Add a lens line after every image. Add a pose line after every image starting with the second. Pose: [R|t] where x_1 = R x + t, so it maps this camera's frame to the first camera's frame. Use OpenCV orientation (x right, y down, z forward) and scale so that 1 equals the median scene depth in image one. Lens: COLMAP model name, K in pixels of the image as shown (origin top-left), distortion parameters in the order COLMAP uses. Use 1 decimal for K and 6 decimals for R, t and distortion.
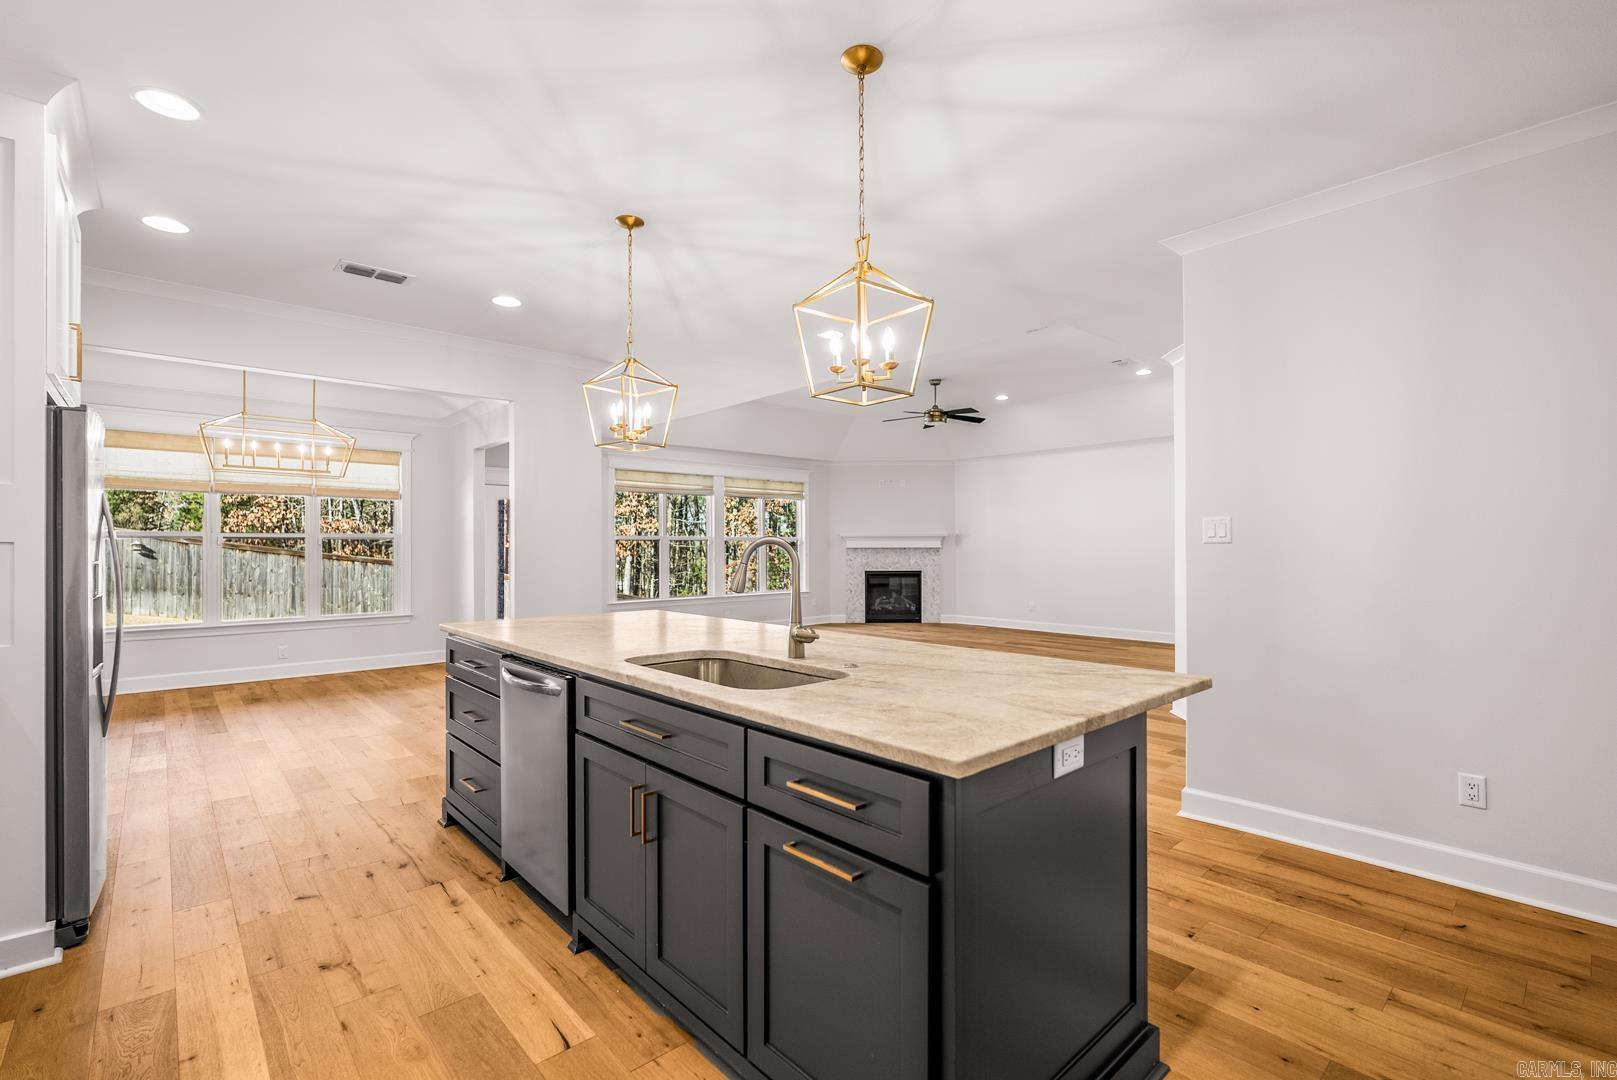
lens RADIAL K [[732.4, 0, 805.1], [0, 732.4, 543.1], [0, 0, 1]] dist [-0.003529, 0.000001]
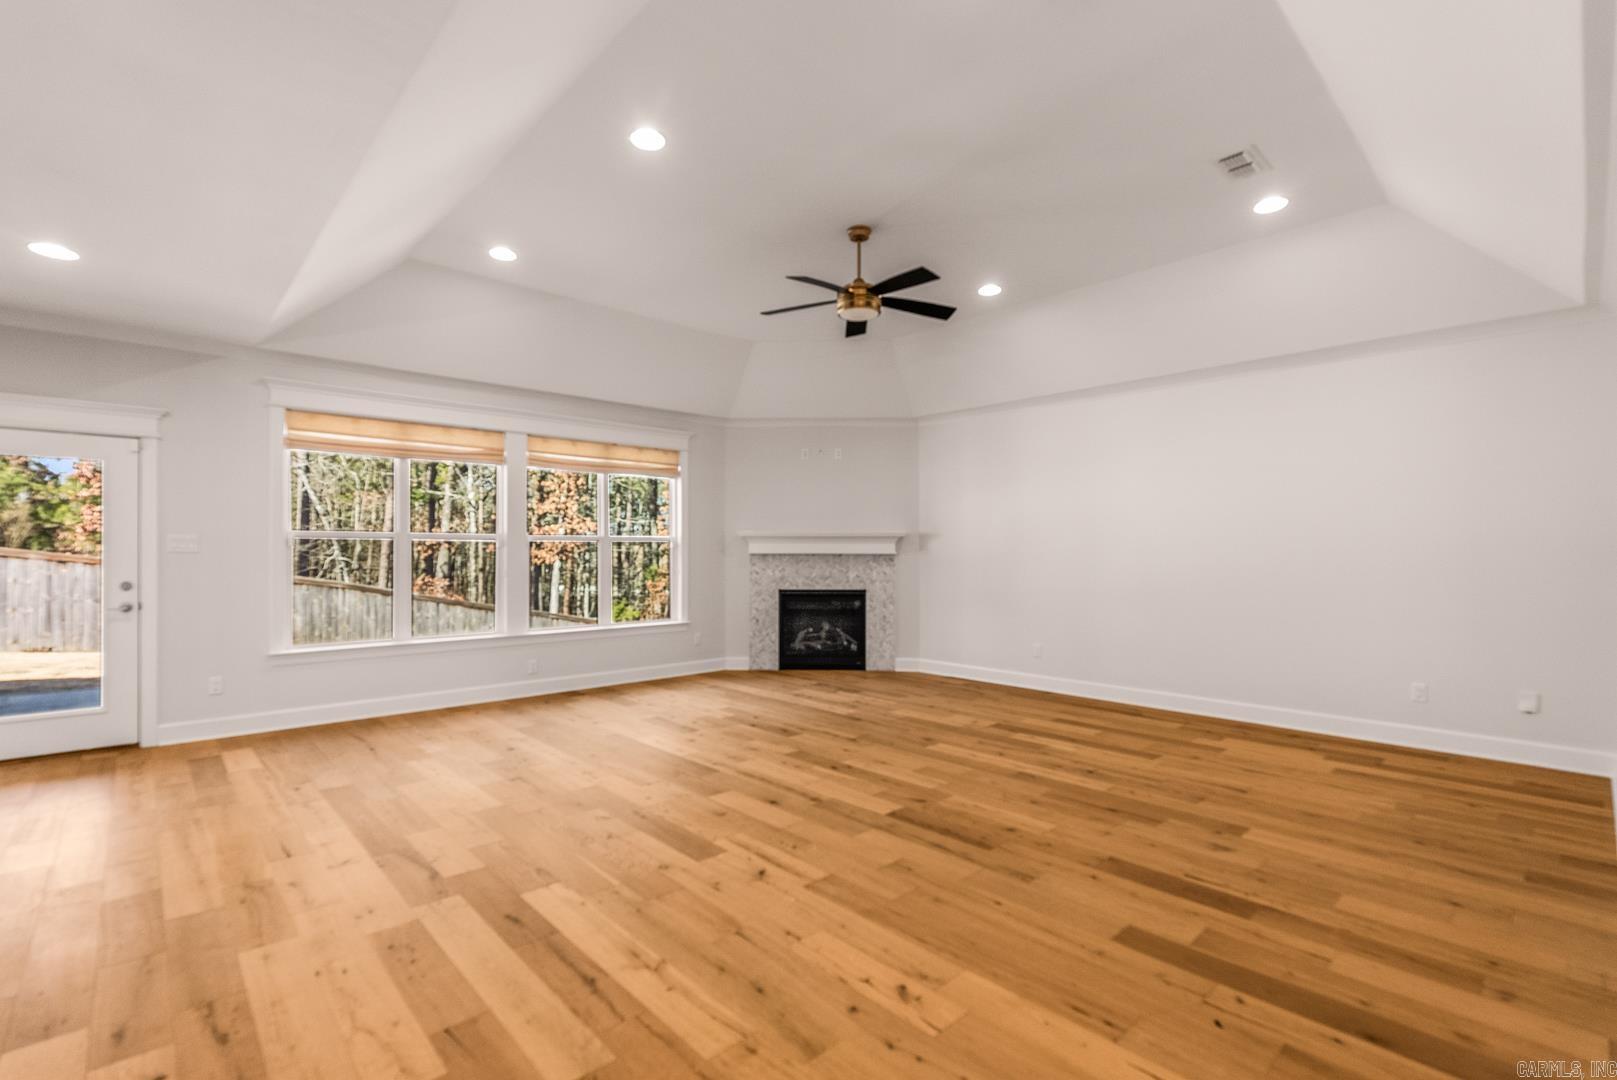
lens RADIAL K [[732.4, 0, 801.6], [0, 732.4, 550.4], [0, 0, 1]] dist [-0.003529, 0.000001]
pose [[0.999983, 0.005120, 0.002931, 0.099838], [-0.005129, 0.999982, 0.003189, 0.001218], [-0.002914, -0.003204, 0.999991, 0.352573]]
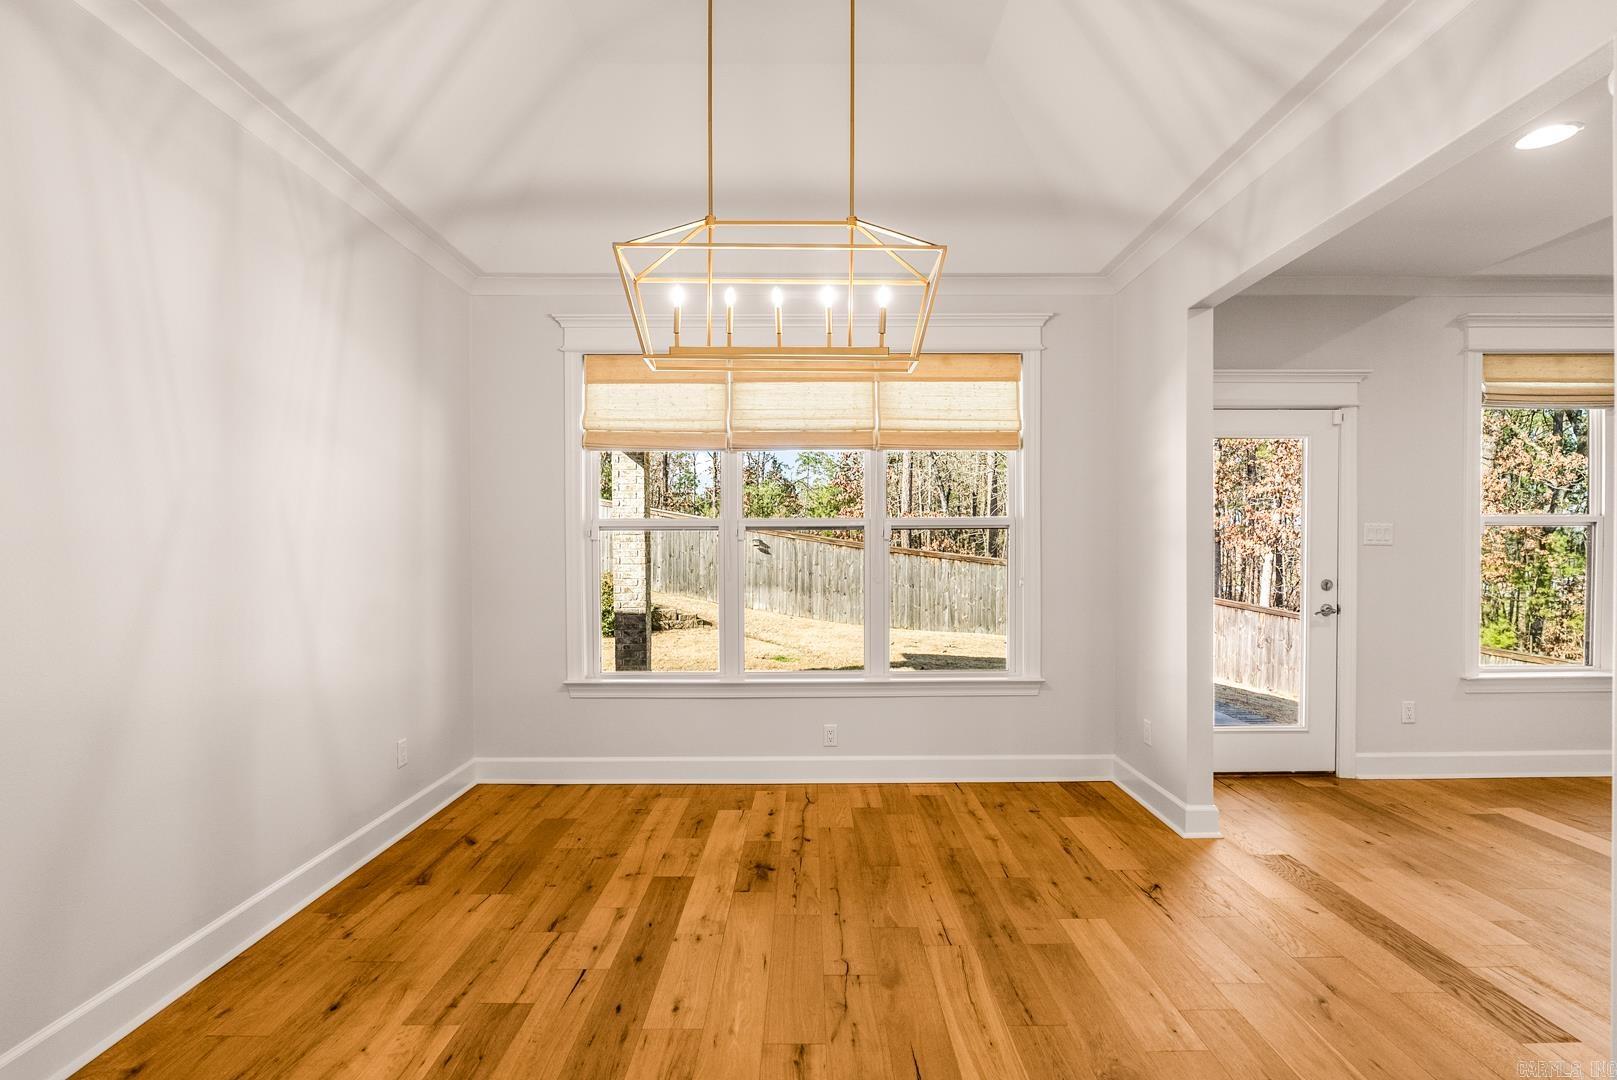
lens RADIAL K [[732.4, 0, 823.1], [0, 732.4, 553.8], [0, 0, 1]] dist [-0.003529, 0.000001]
pose [[0.756956, 0.008603, -0.653409, -0.214012], [0.006132, 0.999776, 0.020267, 0.001150], [0.653437, -0.019348, 0.756734, 0.346472]]
